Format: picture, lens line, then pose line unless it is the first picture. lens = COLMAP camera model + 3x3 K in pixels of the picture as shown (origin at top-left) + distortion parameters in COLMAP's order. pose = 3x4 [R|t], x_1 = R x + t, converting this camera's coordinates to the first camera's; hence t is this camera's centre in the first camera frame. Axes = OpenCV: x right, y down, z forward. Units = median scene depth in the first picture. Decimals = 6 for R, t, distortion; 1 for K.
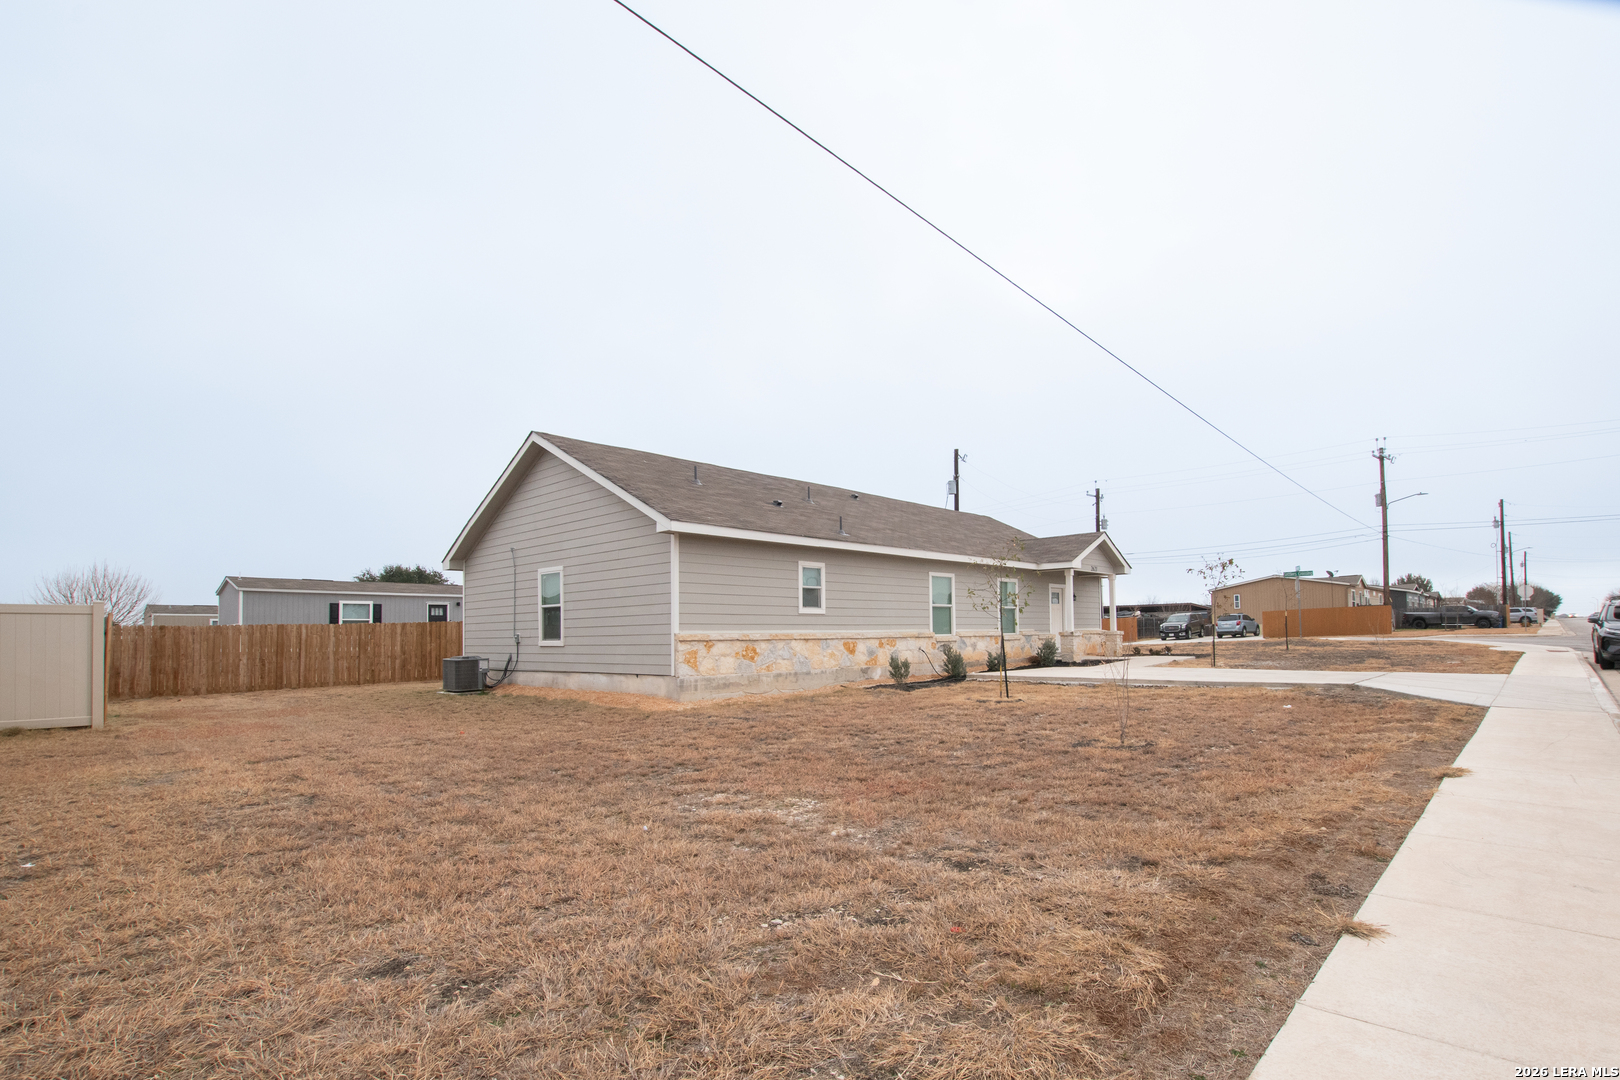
lens RADIAL K [[739.9, 0, 804.9], [0, 739.9, 544.7], [0, 0, 1]] dist [-0.021531, 0.000970]
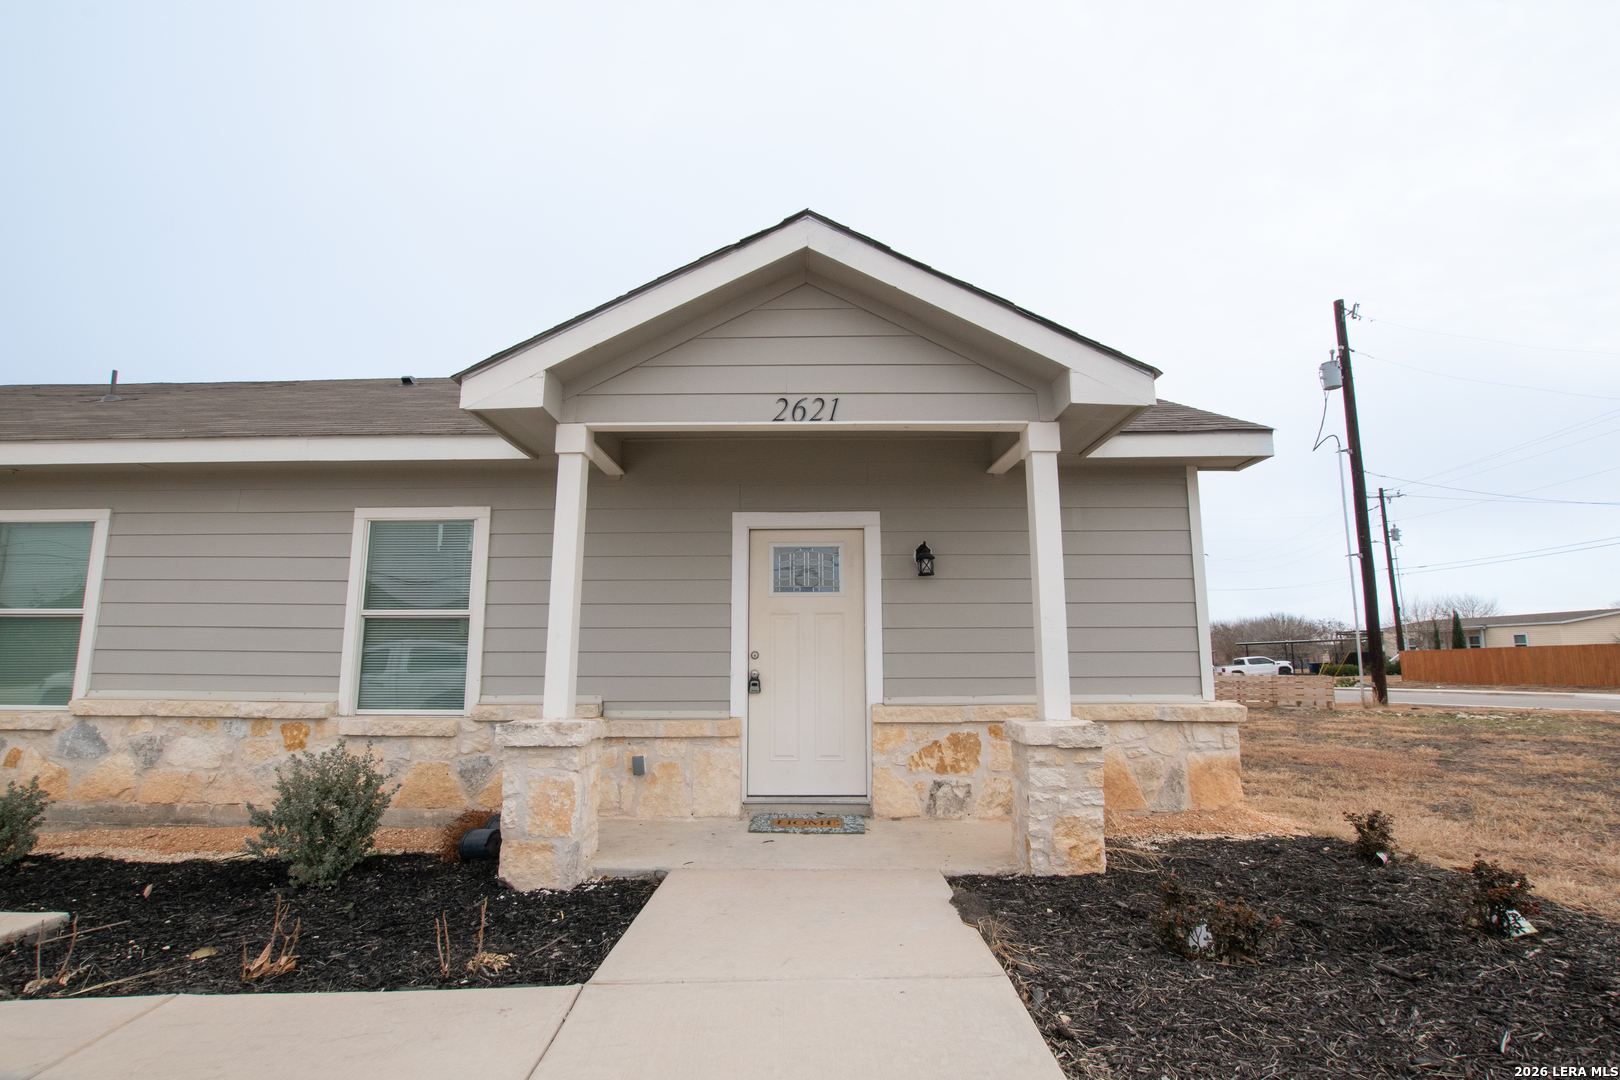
lens RADIAL K [[691.4, 0, 811.8], [0, 691.4, 548.4], [0, 0, 1]] dist [-0.029247, 0.000800]
pose [[0.703649, -0.106484, -0.702523, 0.731819], [0.077434, 0.994310, -0.073154, 0.119834], [0.706316, -0.002924, 0.707891, 1.220940]]
